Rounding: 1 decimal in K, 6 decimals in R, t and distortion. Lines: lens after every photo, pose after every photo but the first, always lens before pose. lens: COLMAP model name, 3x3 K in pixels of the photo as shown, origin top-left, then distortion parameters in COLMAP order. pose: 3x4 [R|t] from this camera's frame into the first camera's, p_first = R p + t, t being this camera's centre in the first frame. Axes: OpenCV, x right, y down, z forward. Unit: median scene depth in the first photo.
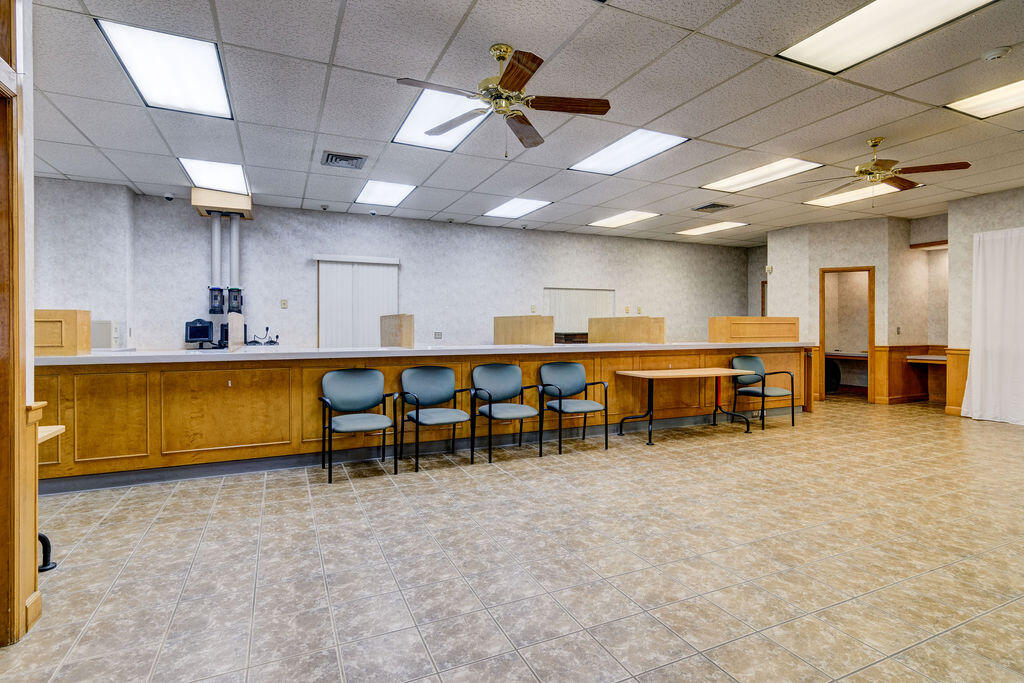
lens RADIAL K [[495.1, 0, 489.8], [0, 495.1, 341.3], [0, 0, 1]] dist [0.000167, 0.000343]
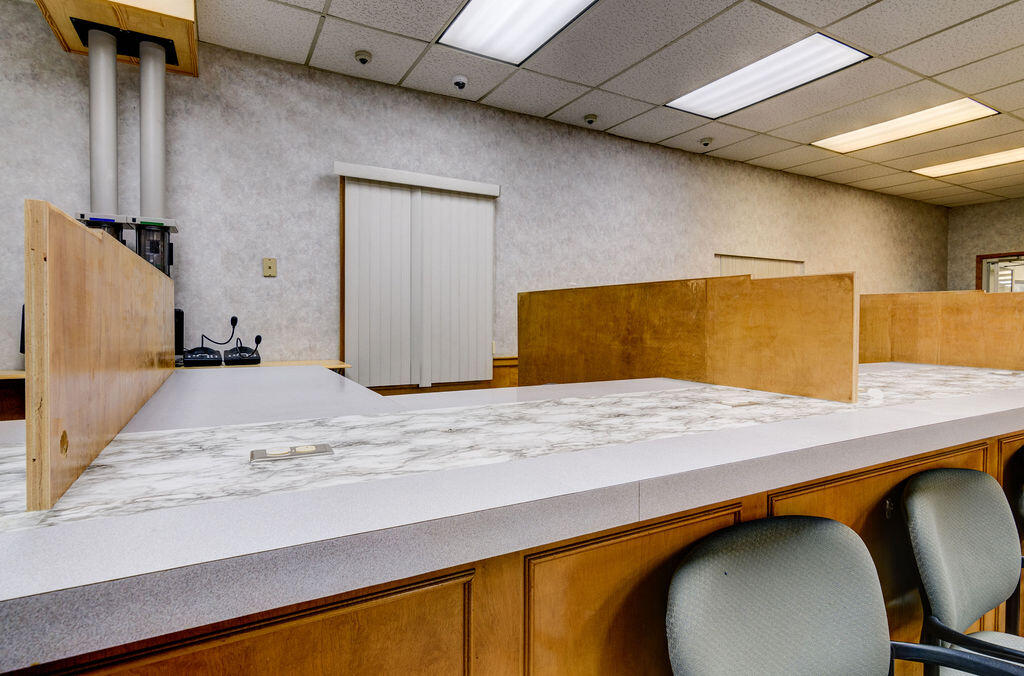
lens RADIAL K [[524.7, 0, 512.0], [0, 524.7, 338.0], [0, 0, 1]] dist [0.012582, 0.000744]
pose [[0.995294, 0.002398, 0.096874, -0.239375], [-0.002744, 0.999990, 0.003431, -0.011684], [-0.096864, -0.003681, 0.995291, 0.492063]]
